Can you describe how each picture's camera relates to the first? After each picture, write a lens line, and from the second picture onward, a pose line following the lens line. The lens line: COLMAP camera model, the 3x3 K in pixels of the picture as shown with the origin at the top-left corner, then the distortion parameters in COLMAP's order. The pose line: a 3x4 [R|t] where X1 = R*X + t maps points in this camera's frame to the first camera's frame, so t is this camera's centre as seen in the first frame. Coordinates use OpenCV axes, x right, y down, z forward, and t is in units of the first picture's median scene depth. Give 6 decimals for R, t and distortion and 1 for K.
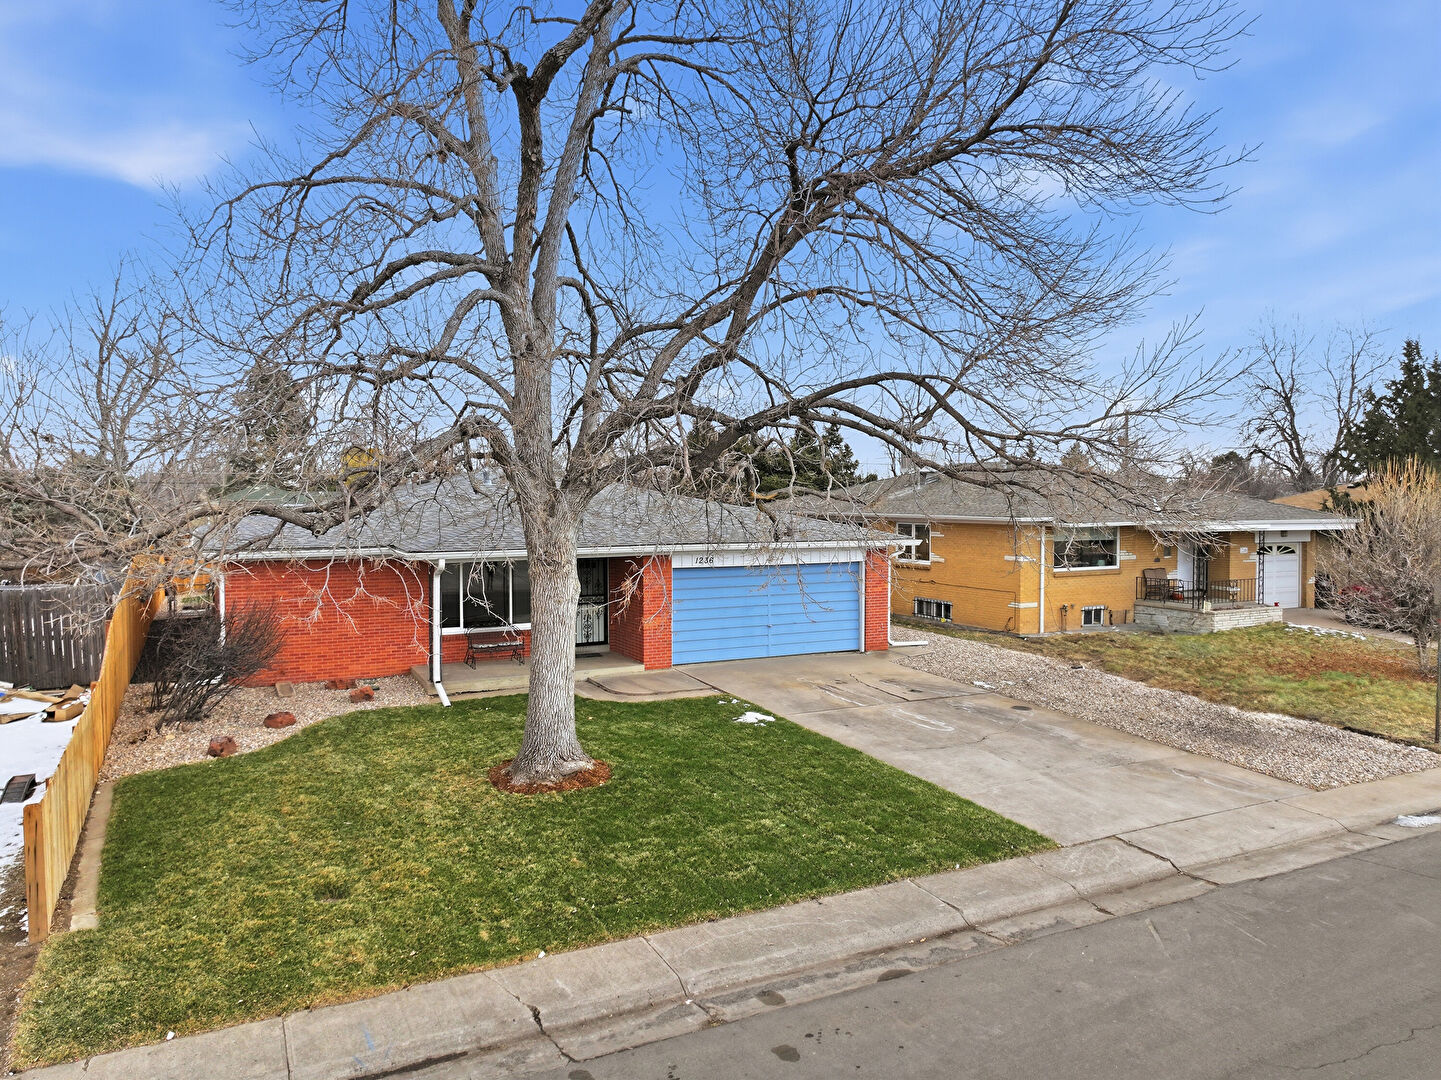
lens RADIAL K [[1016.3, 0, 720.5], [0, 1016.3, 540.0], [0, 0, 1]] dist [-0.002969, 0.011773]
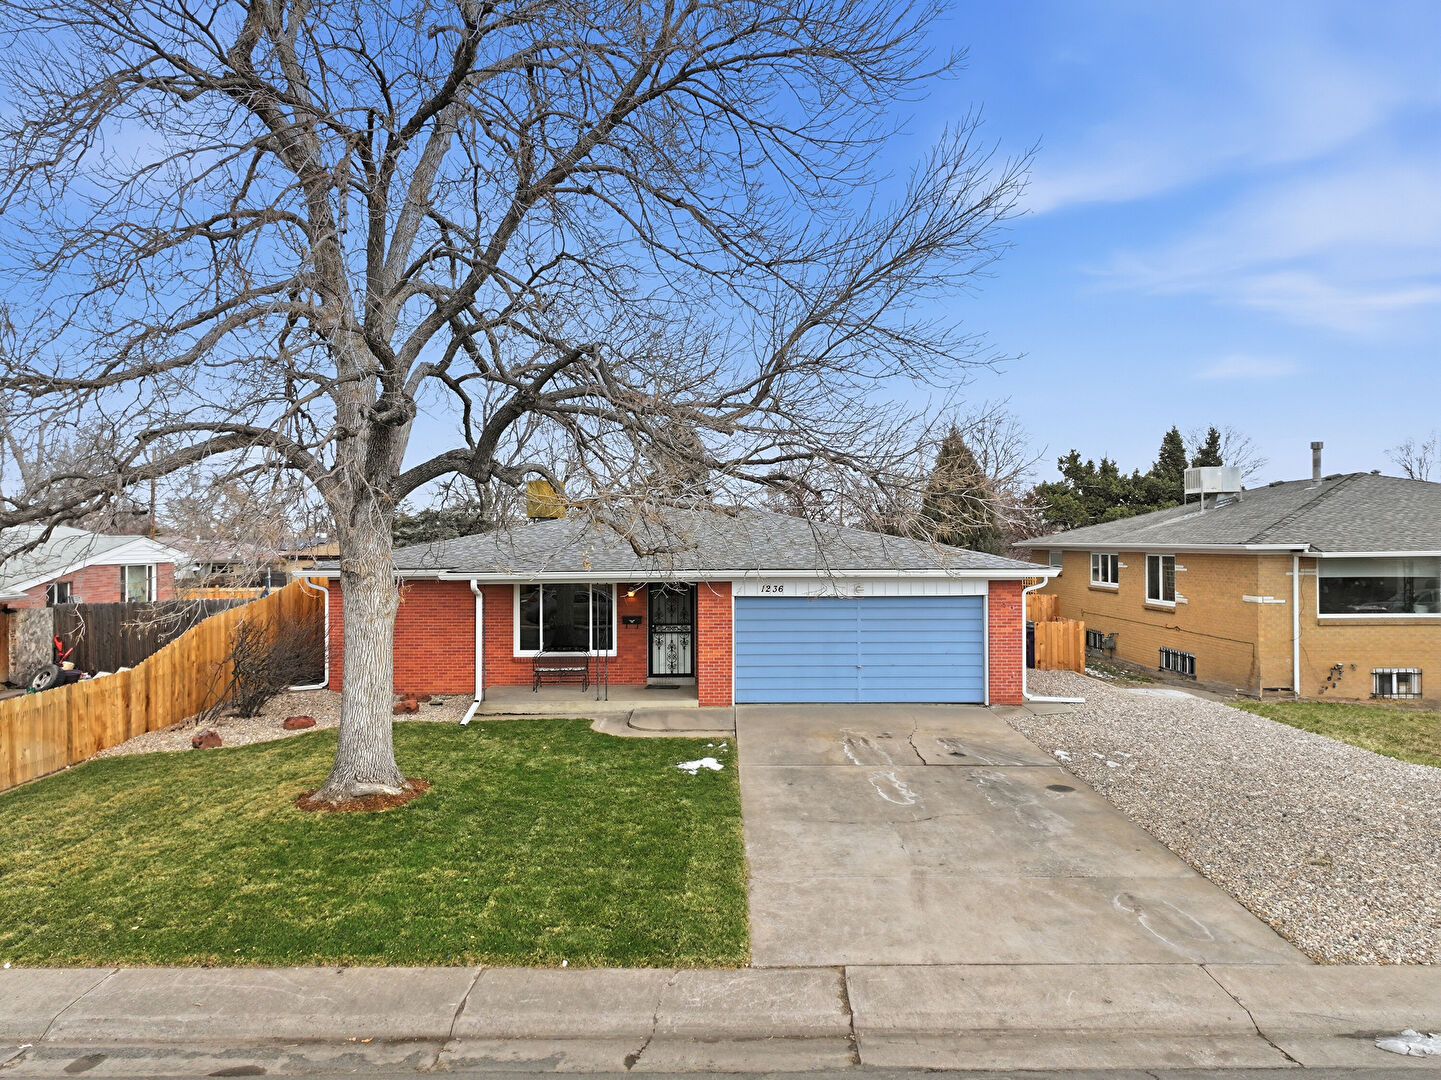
lens RADIAL K [[1016.3, 0, 720.5], [0, 1016.3, 540.0], [0, 0, 1]] dist [-0.002969, 0.011773]
pose [[0.888294, -0.004028, -0.459257, 0.649241], [-0.015934, 0.999089, -0.039583, 0.024312], [0.458998, 0.042480, 0.887421, 0.325273]]
